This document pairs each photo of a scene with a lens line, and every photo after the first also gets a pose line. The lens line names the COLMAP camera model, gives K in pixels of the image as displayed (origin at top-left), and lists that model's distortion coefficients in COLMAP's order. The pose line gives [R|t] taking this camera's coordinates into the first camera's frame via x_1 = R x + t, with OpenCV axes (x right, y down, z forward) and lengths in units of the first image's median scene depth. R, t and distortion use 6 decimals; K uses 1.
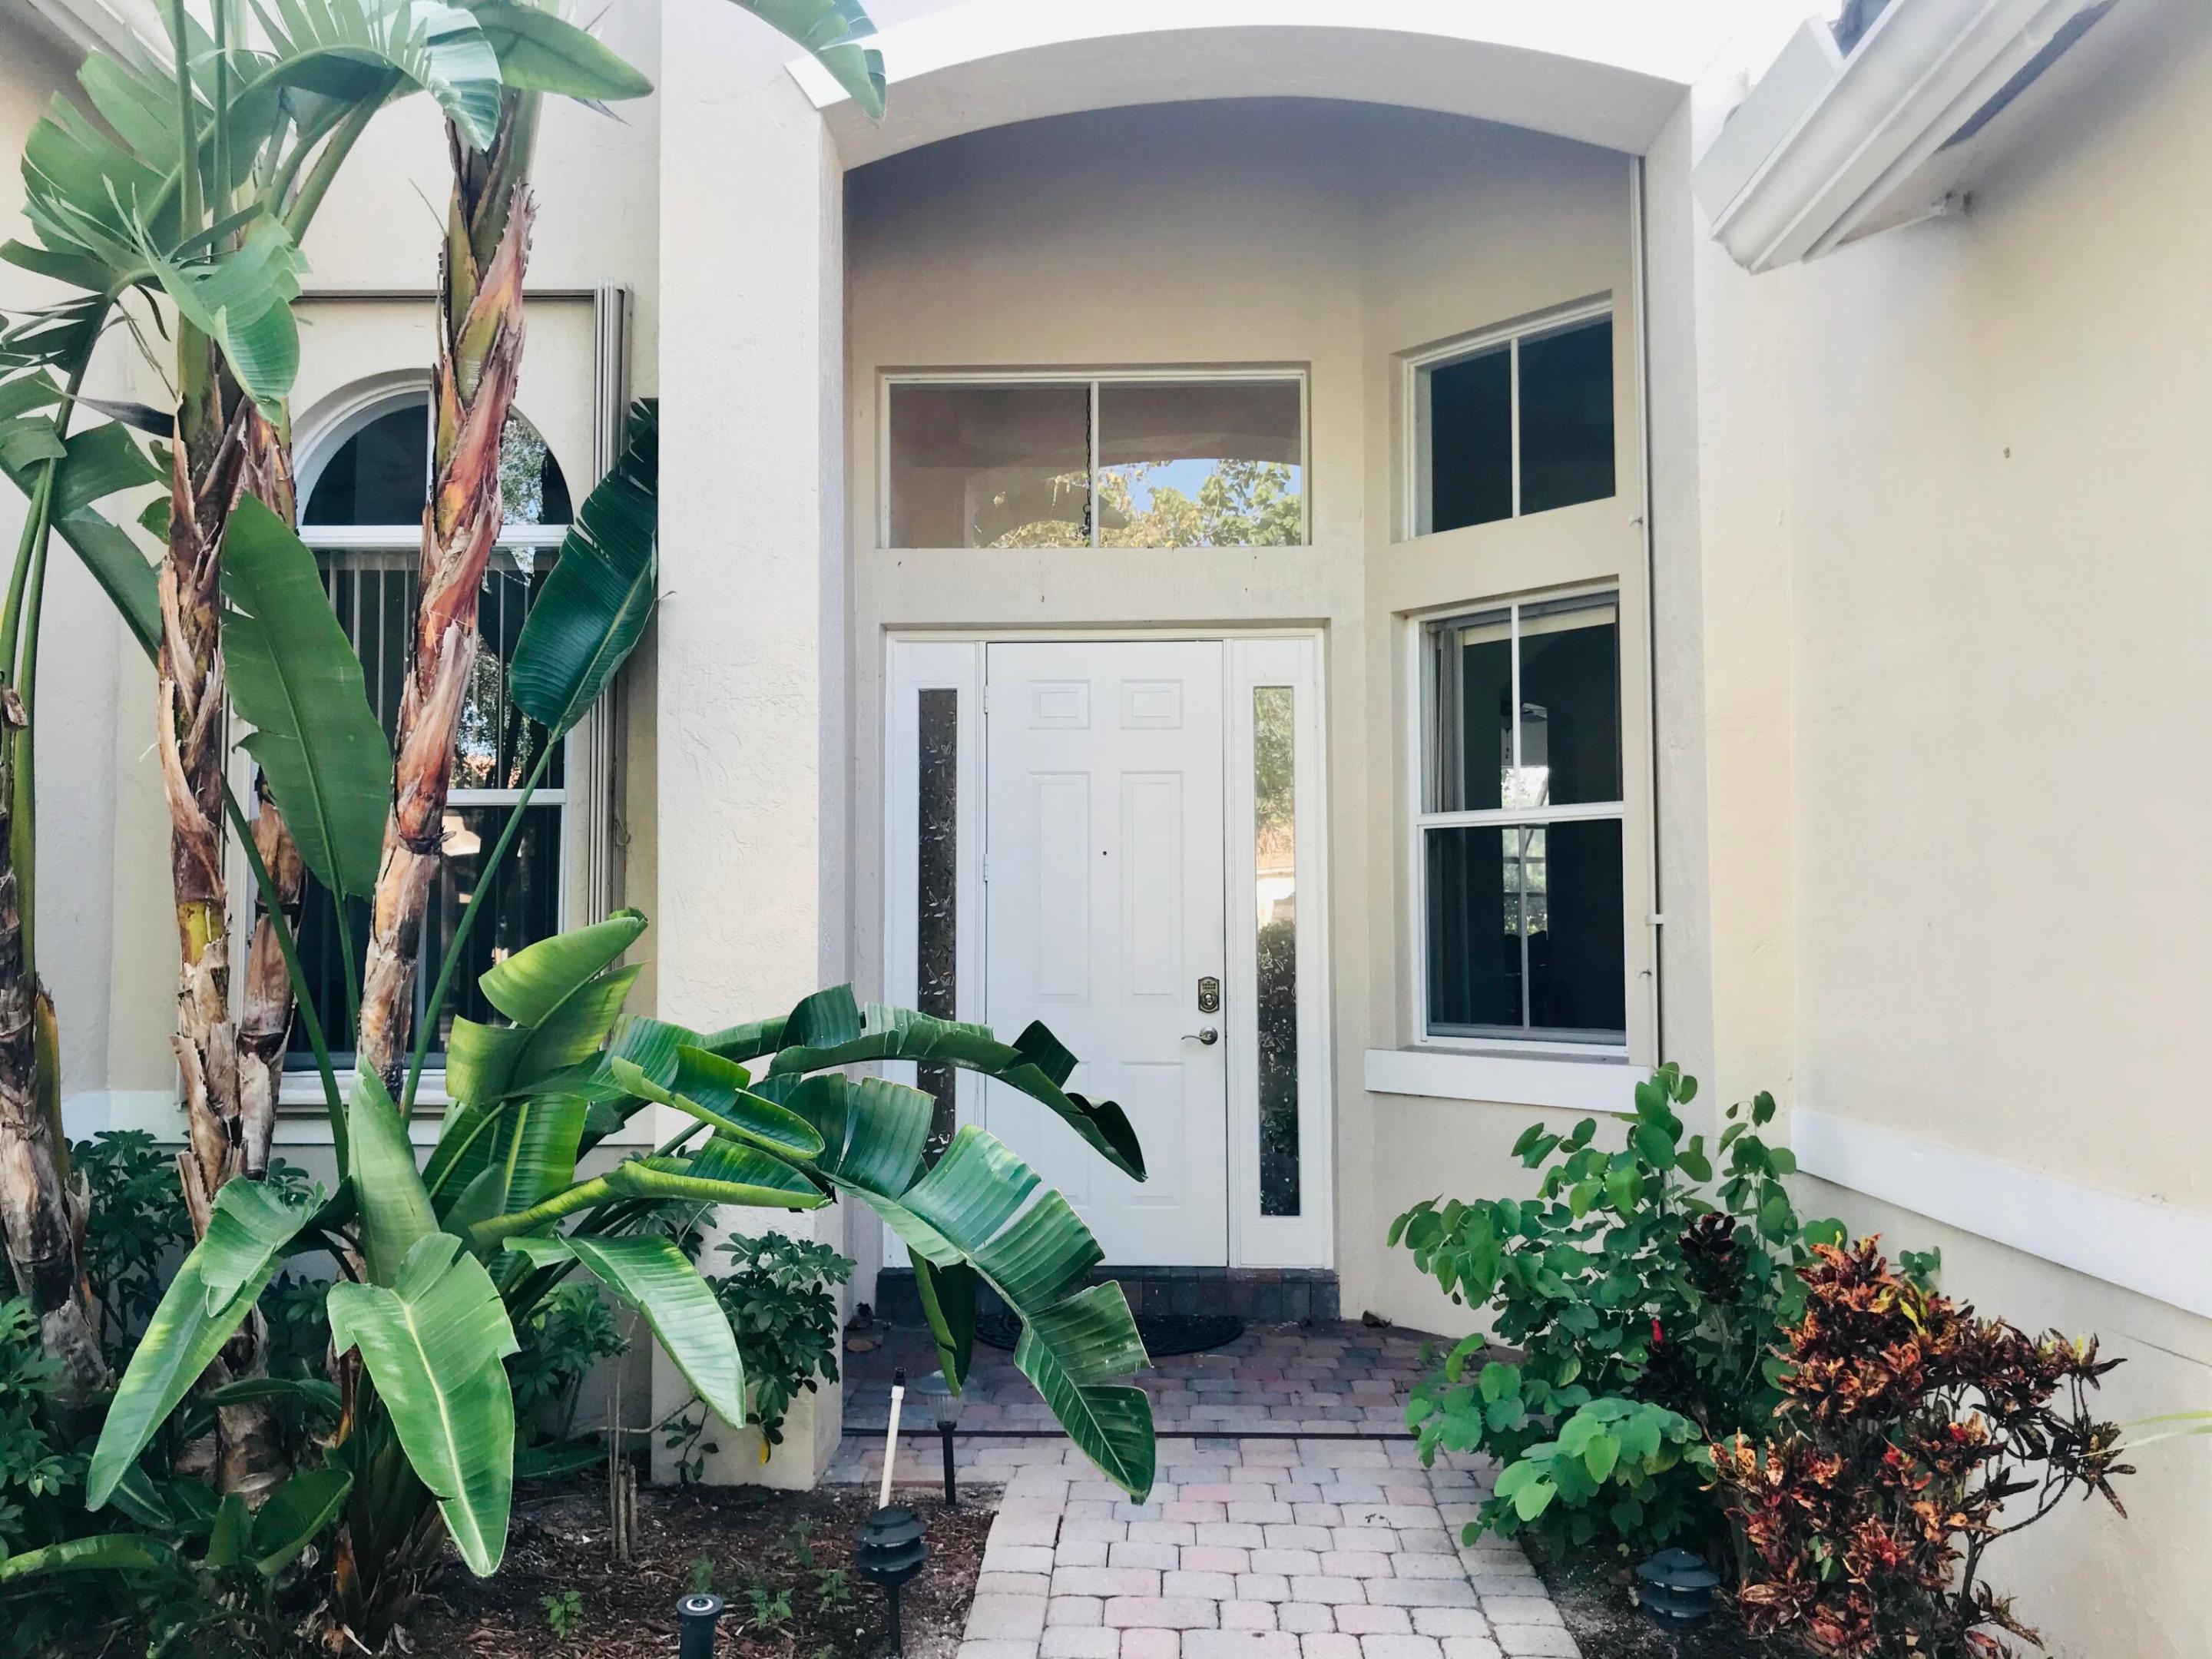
lens RADIAL K [[1799.5, 0, 1106.0], [0, 1799.5, 829.5], [0, 0, 1]] dist [0.000472, 0.001406]
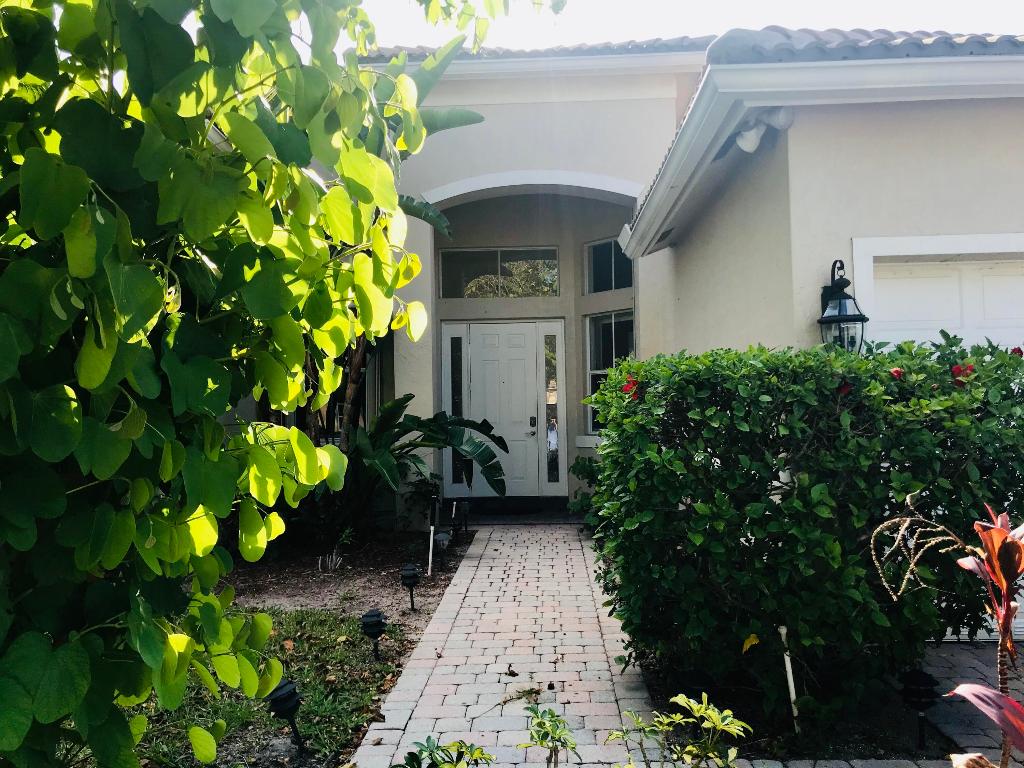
lens RADIAL K [[833.1, 0, 512.0], [0, 833.1, 384.0], [0, 0, 1]] dist [0.000472, 0.001406]
pose [[0.999849, -0.013655, -0.010746, 0.034594], [0.013813, 0.999795, 0.014772, -0.008474], [0.010542, -0.014918, 0.999833, -0.687684]]
